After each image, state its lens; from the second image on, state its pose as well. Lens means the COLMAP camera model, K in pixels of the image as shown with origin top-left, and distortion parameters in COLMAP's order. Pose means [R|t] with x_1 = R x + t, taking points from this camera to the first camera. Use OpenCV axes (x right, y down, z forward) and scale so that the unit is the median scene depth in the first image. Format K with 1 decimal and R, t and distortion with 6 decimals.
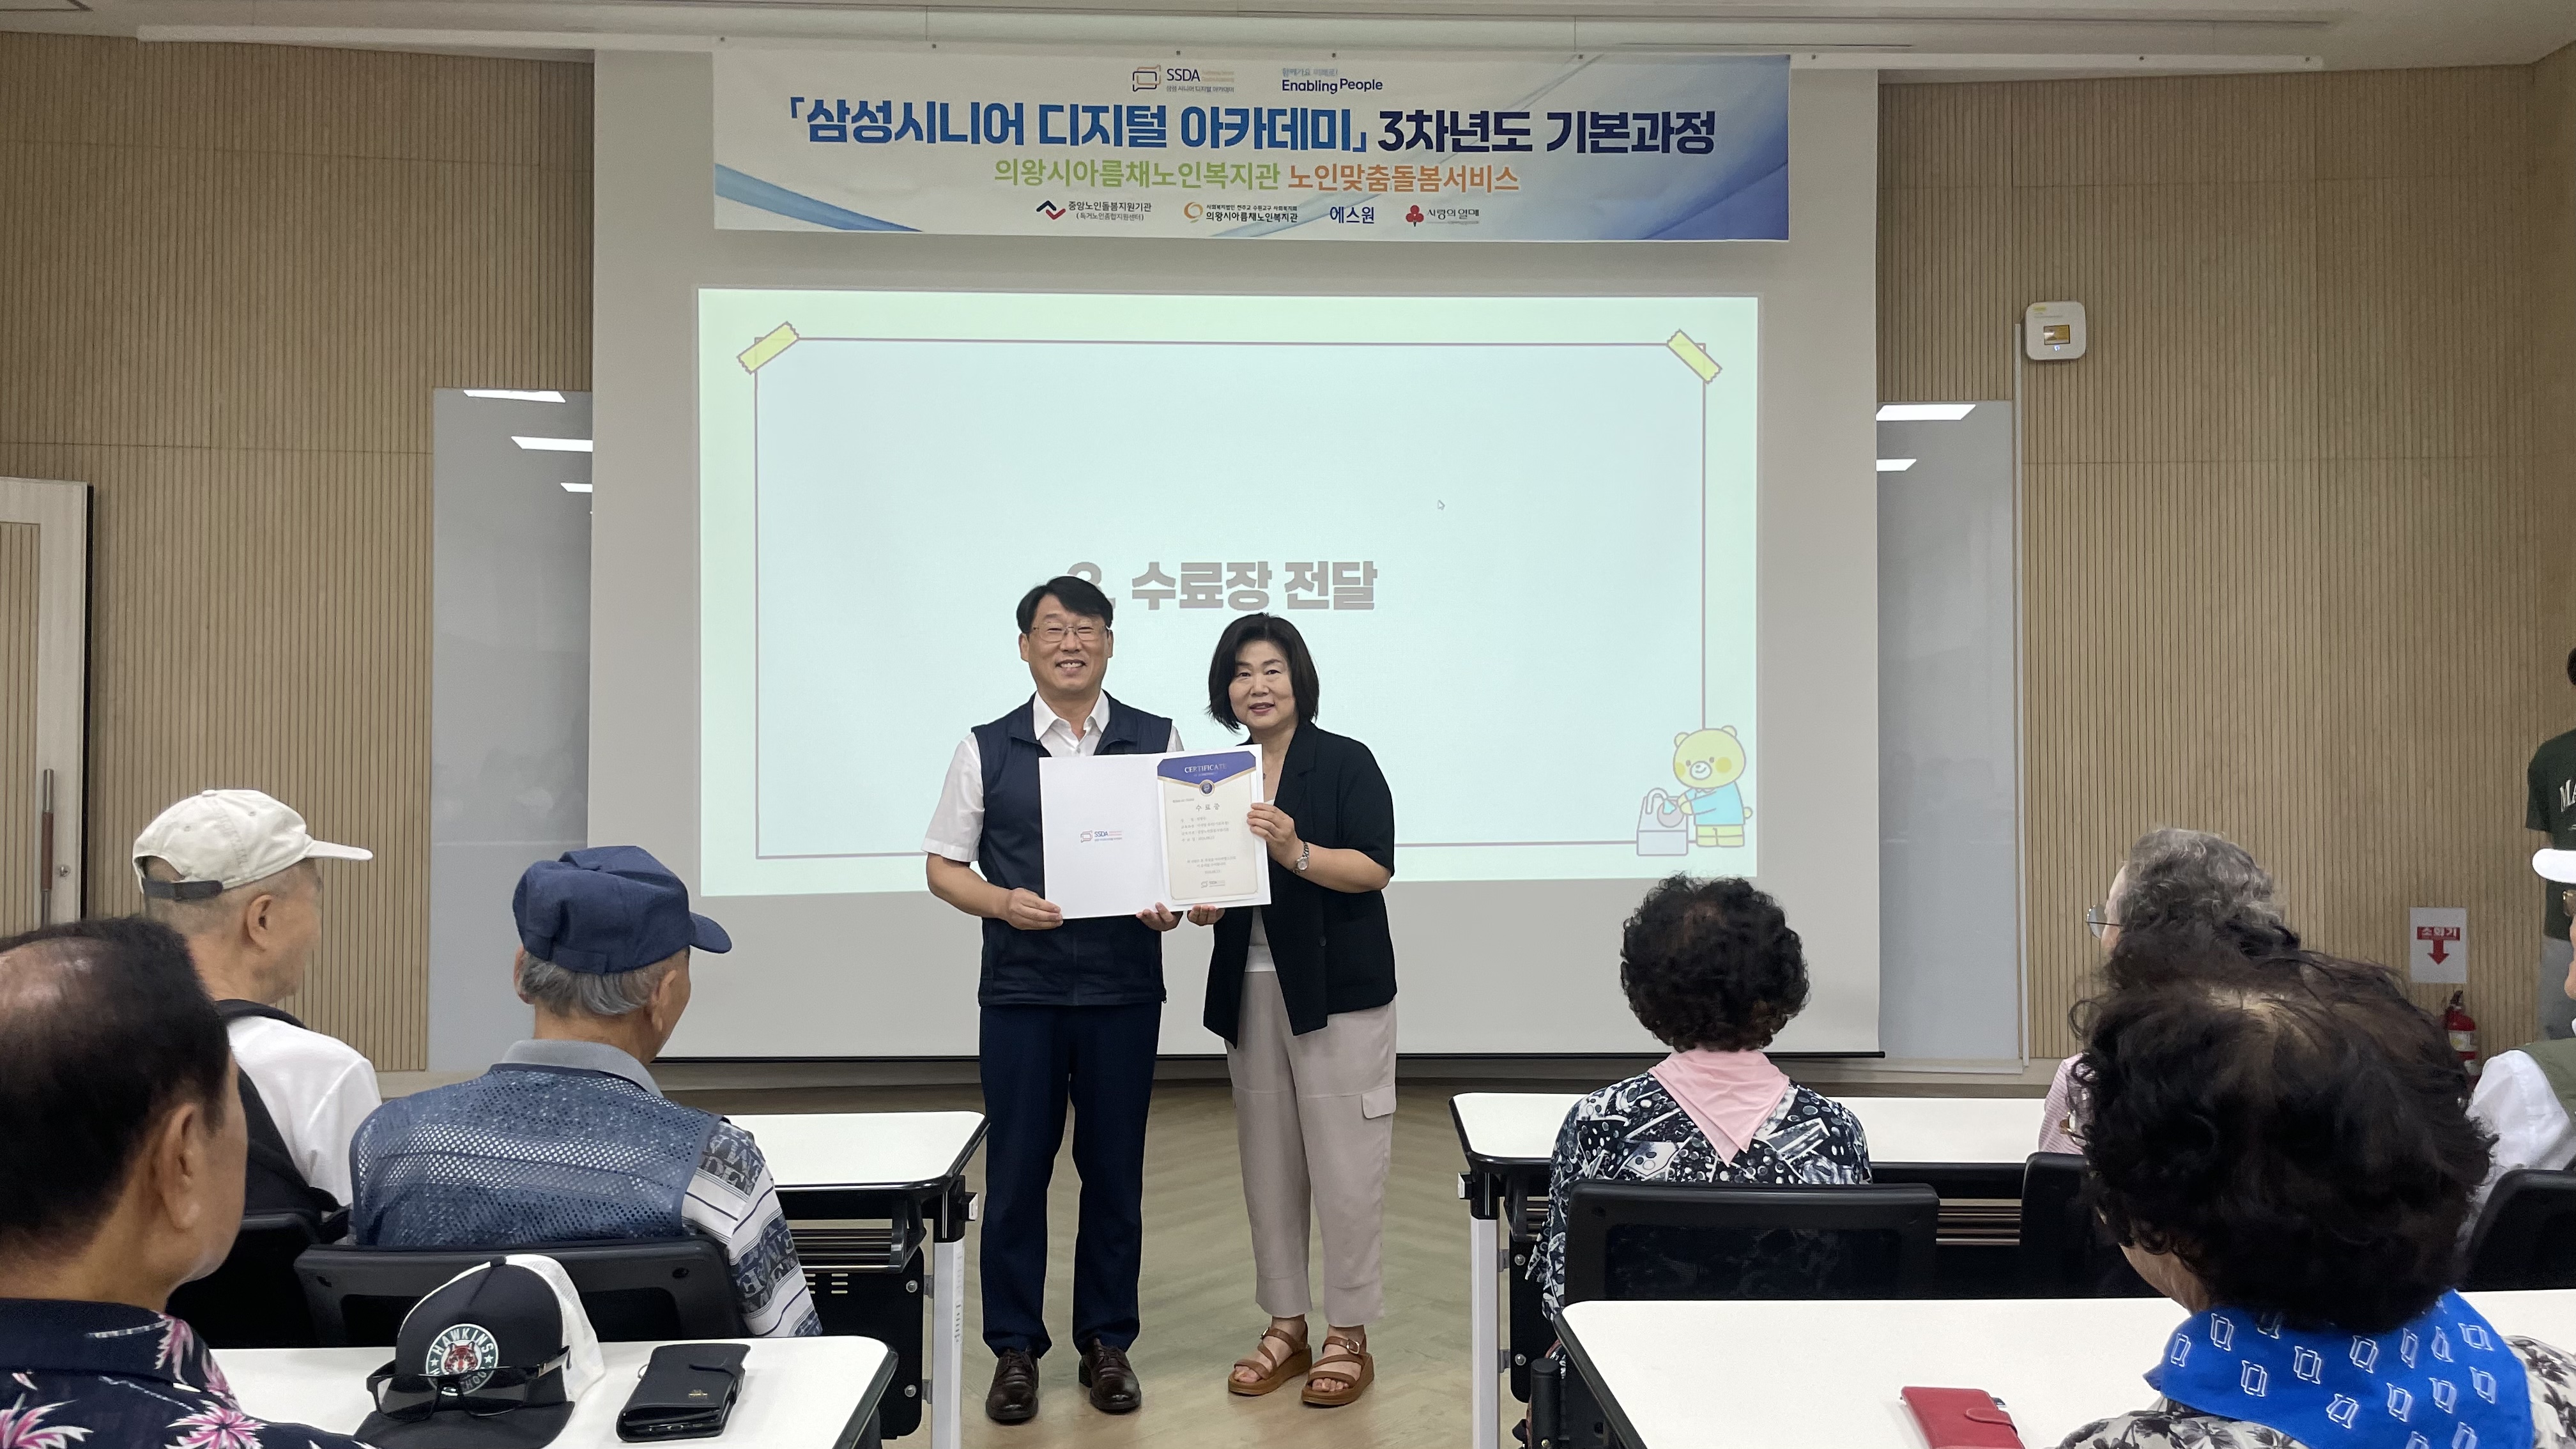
lens RADIAL K [[1968.1, 0, 1345.3], [0, 1968.1, 701.2], [0, 0, 1]] dist [0.099408, -0.127566]
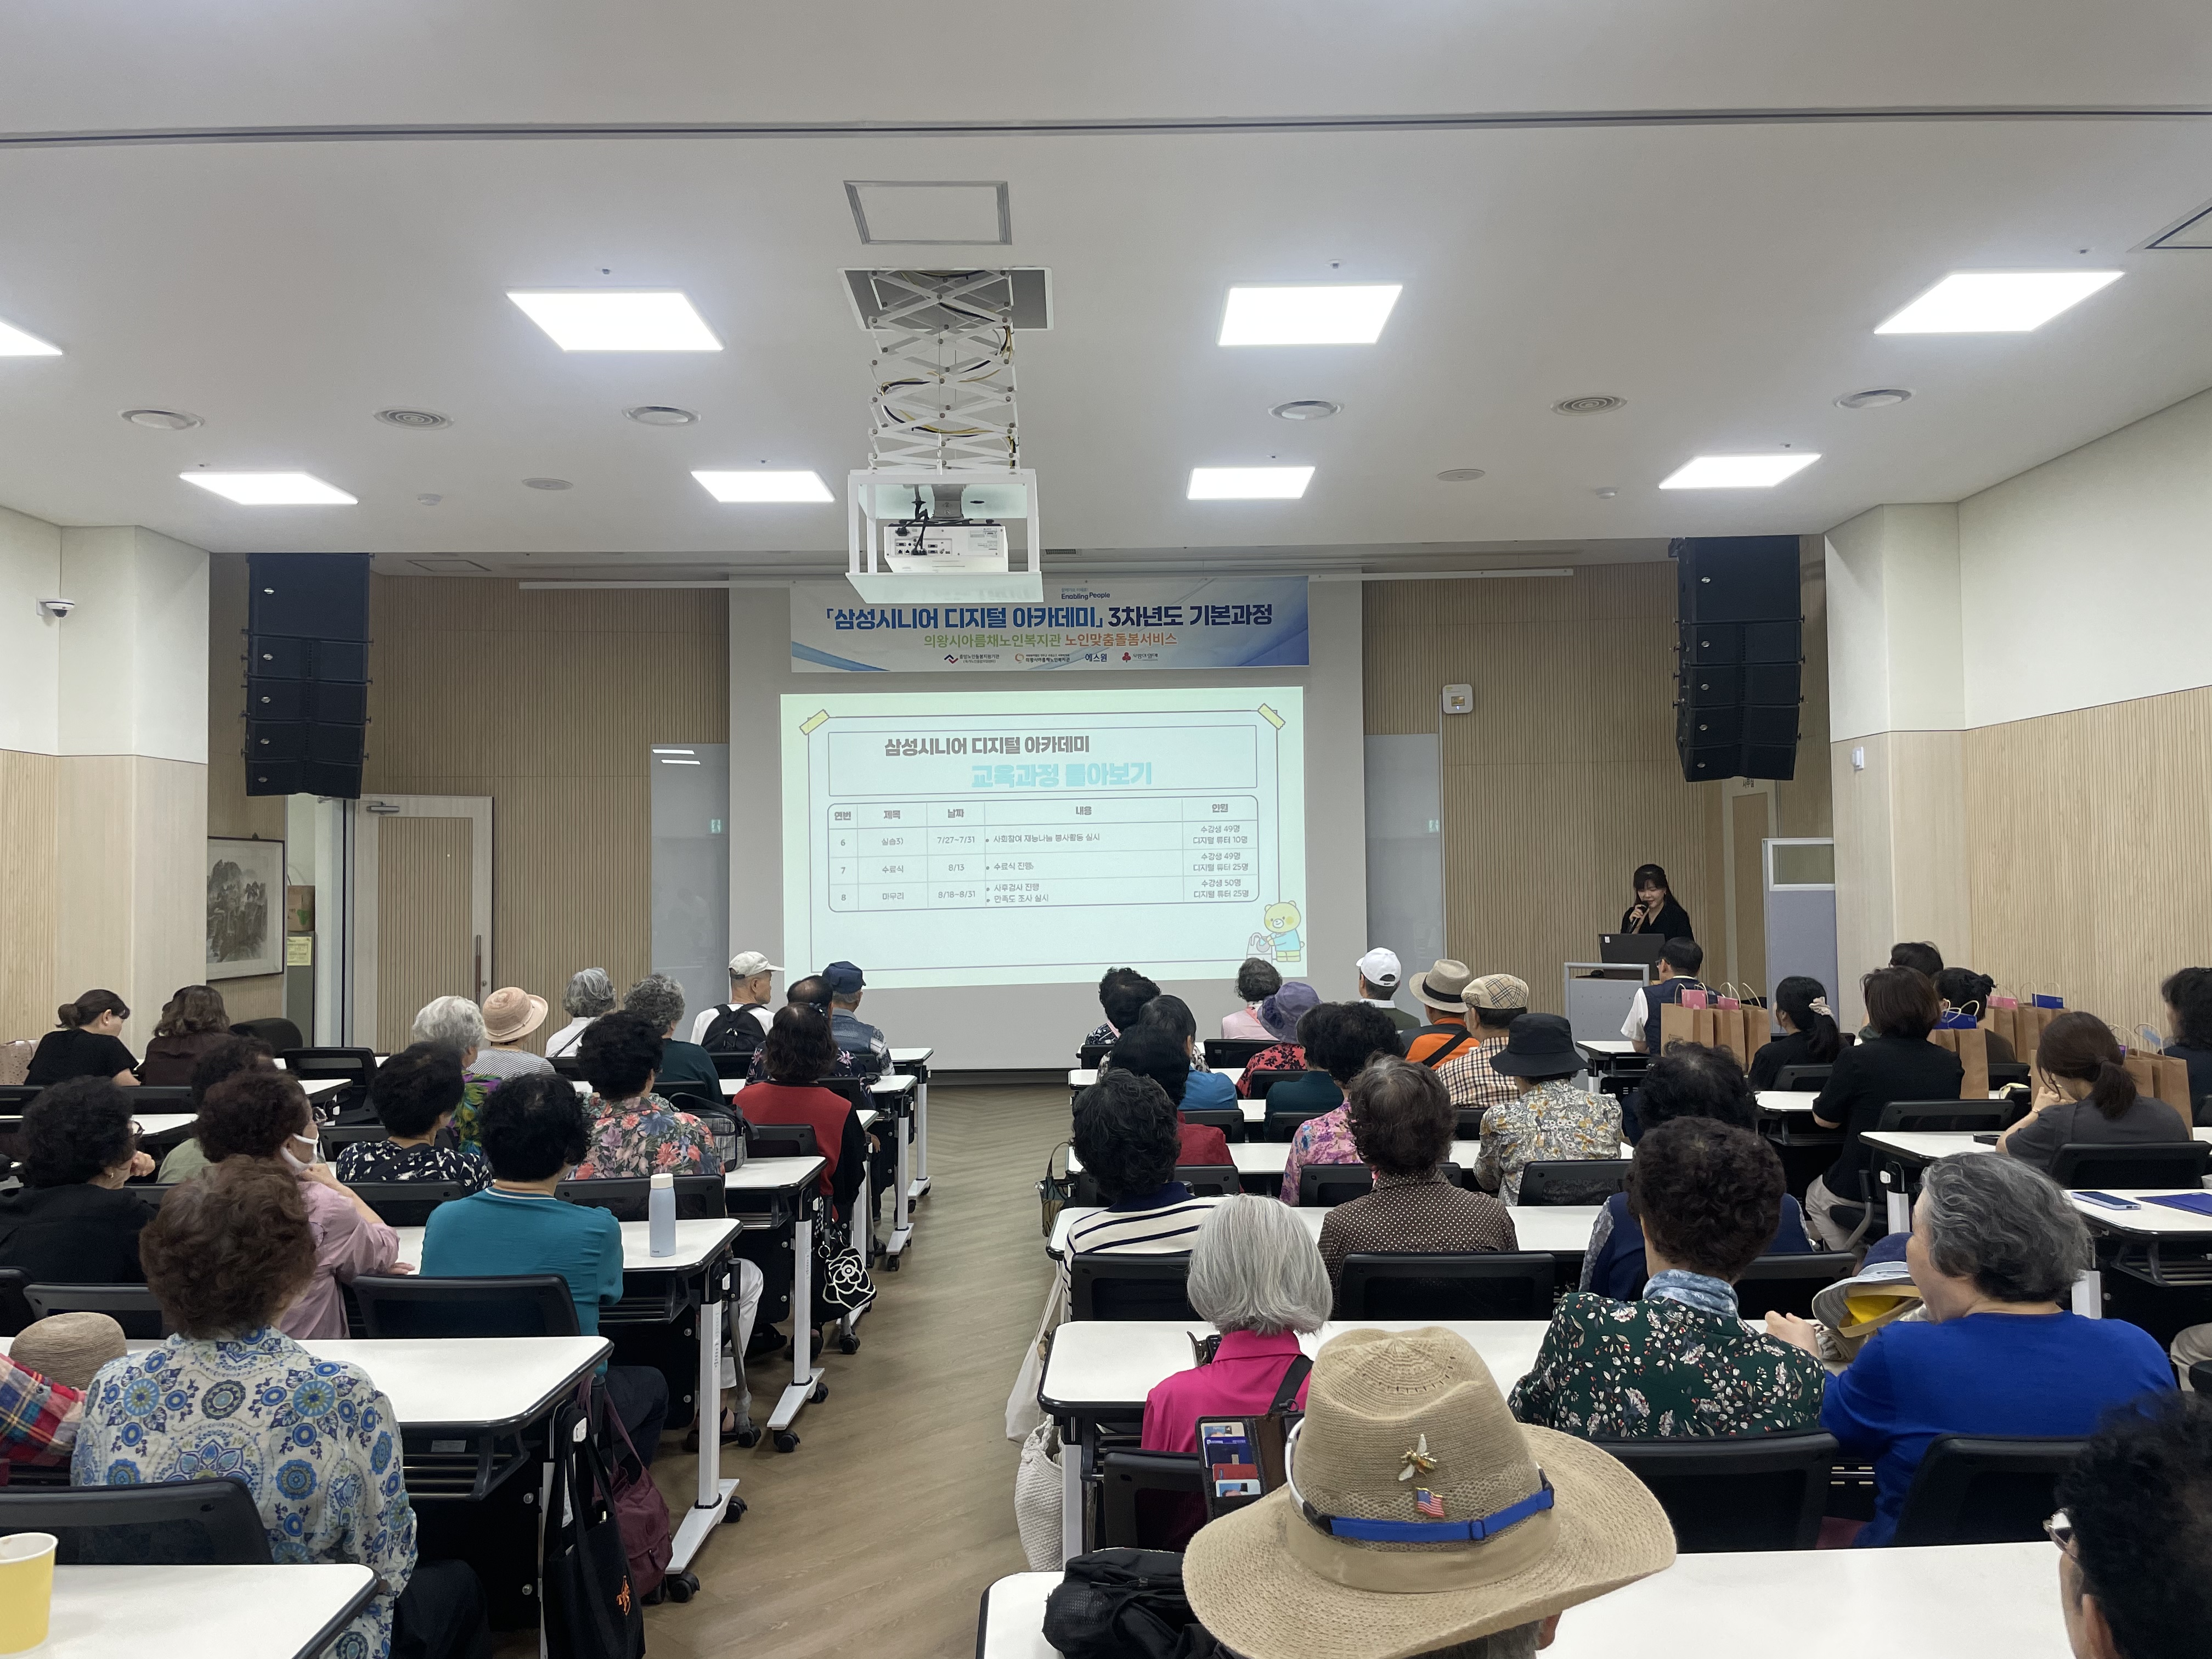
lens RADIAL K [[1651.6, 0, 1131.2], [0, 1651.6, 831.0], [0, 0, 1]] dist [0.152464, -0.210944]
pose [[0.999135, -0.014219, -0.039088, 0.105347], [0.013885, 0.999865, -0.008808, -0.048993], [0.039208, 0.008258, 0.999197, -0.726125]]
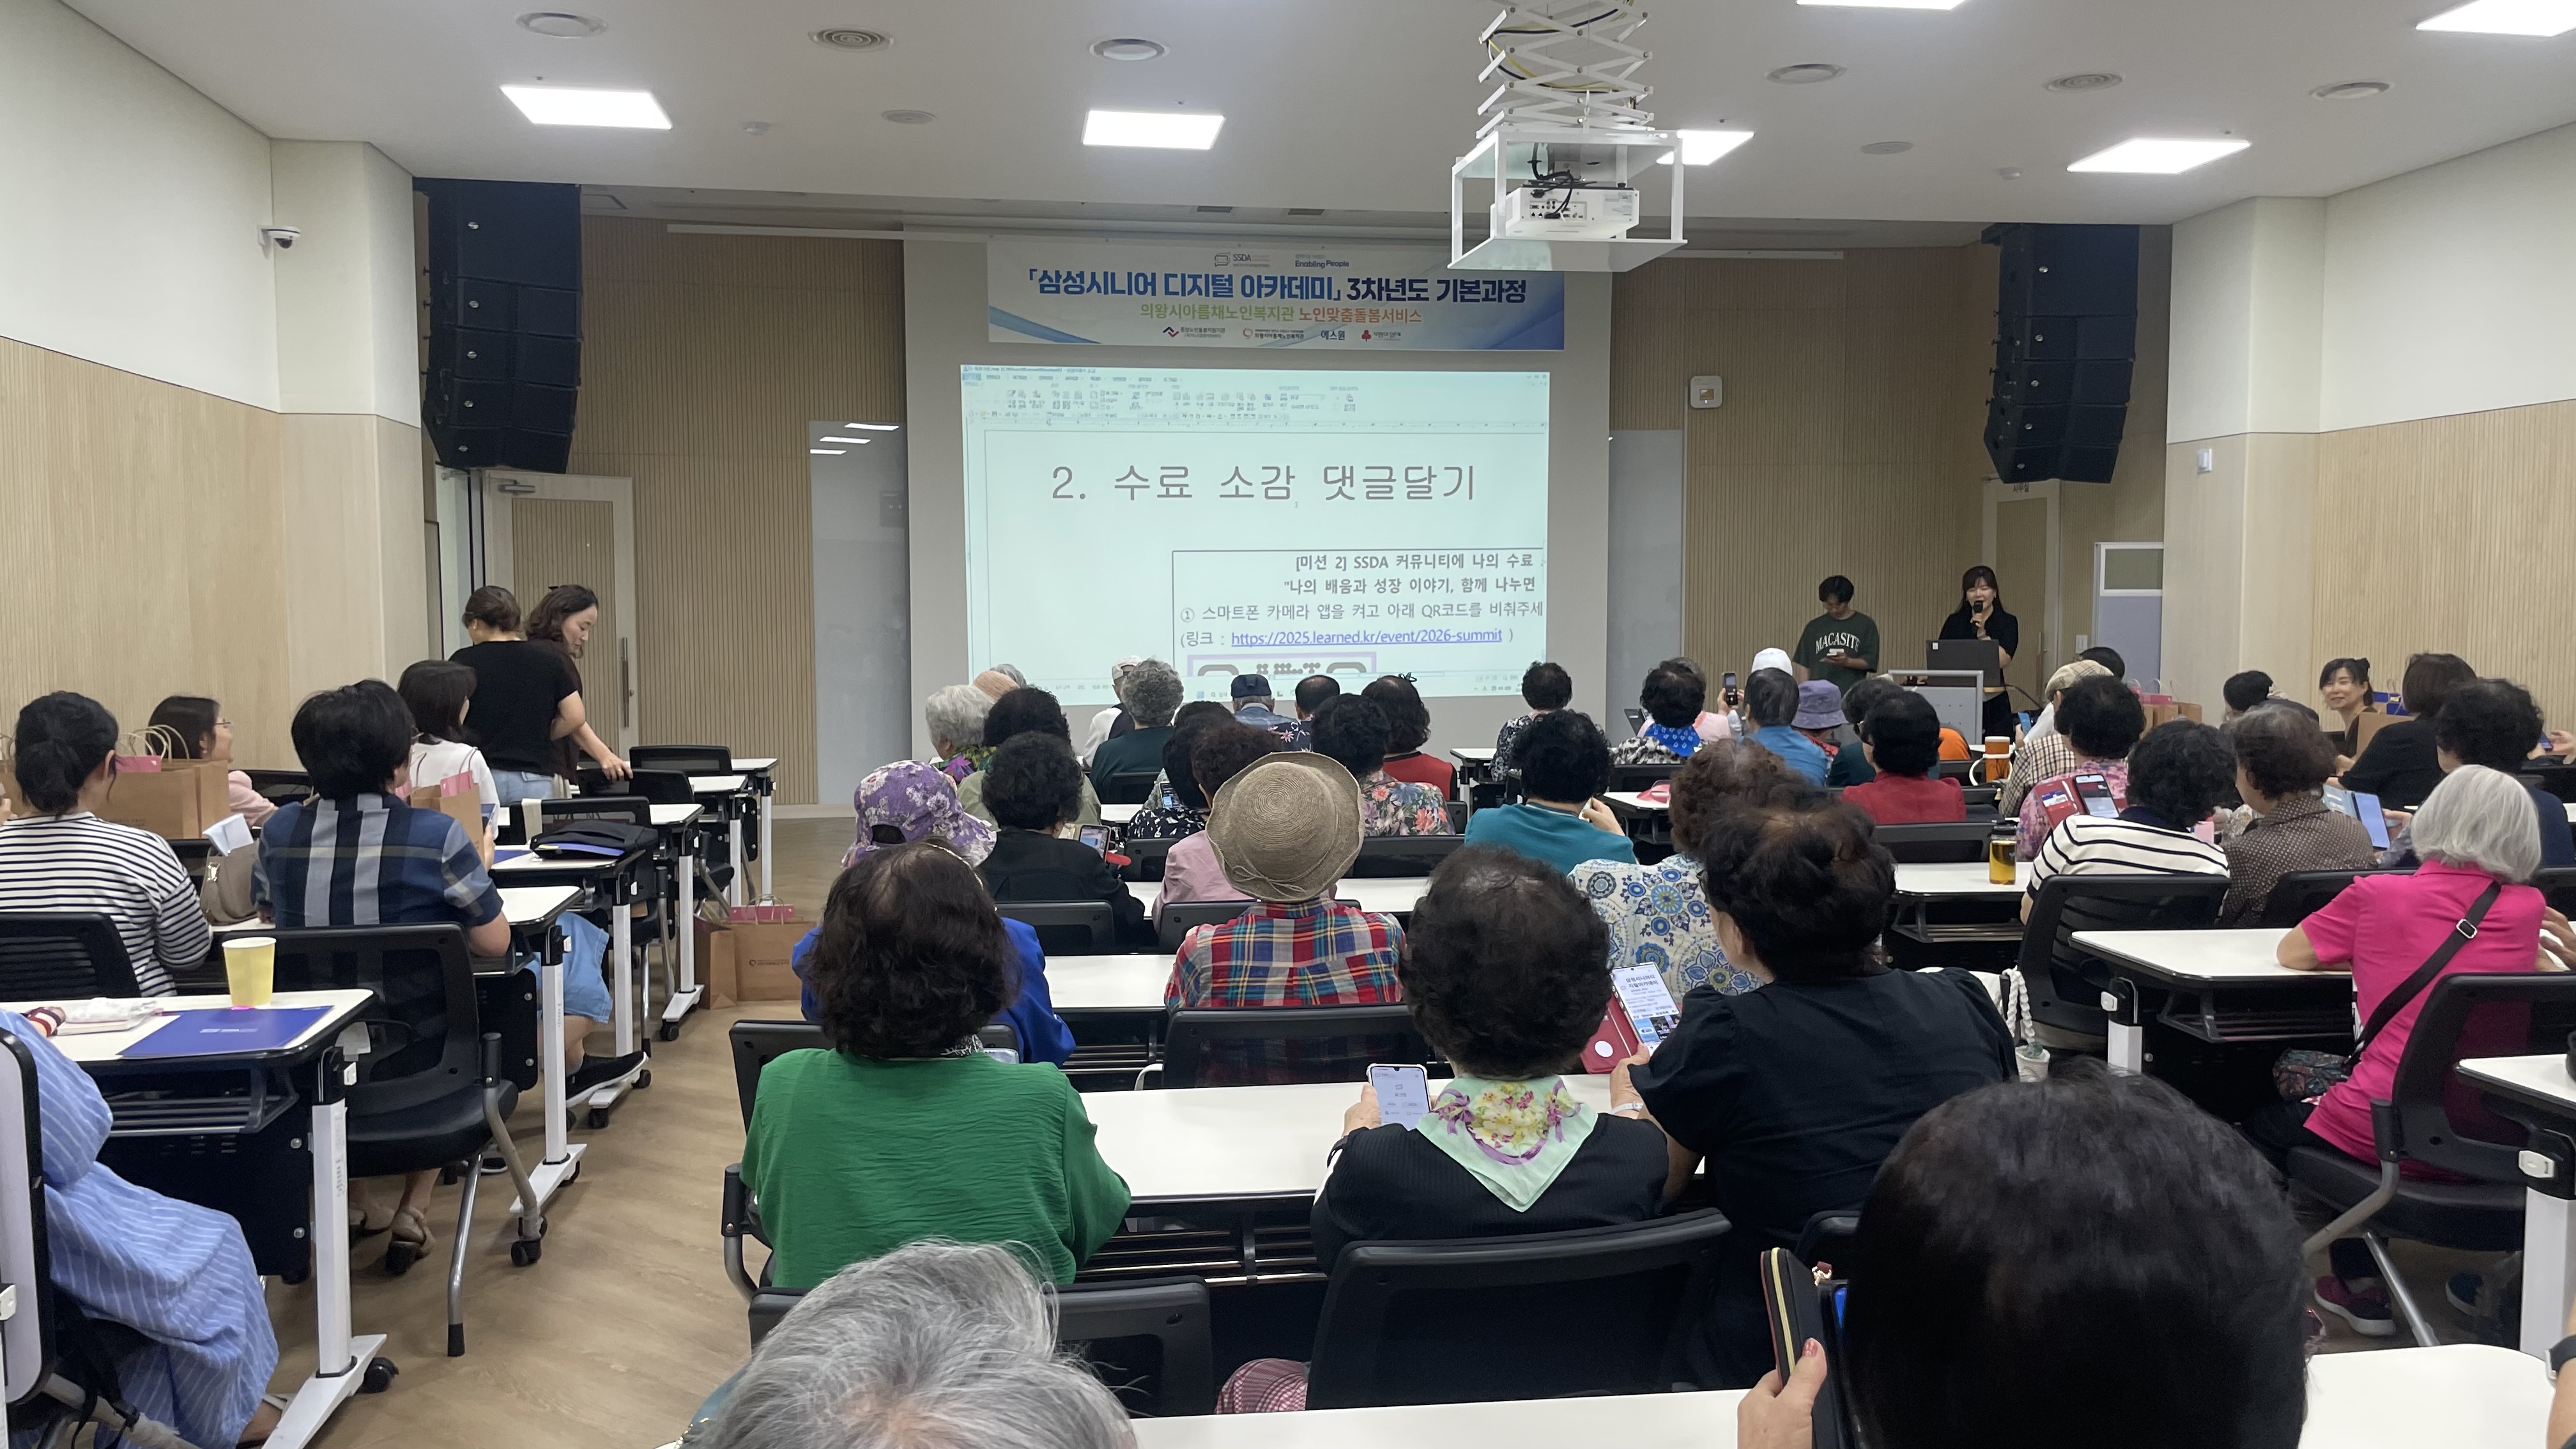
lens RADIAL K [[1935.1, 0, 1306.4], [0, 1935.1, 728.0], [0, 0, 1]] dist [0.117717, -0.152966]
pose [[0.994677, -0.009152, 0.102635, -0.211167], [0.000506, 0.996470, 0.083952, -0.032643], [-0.103041, -0.083454, 0.991170, -0.828268]]
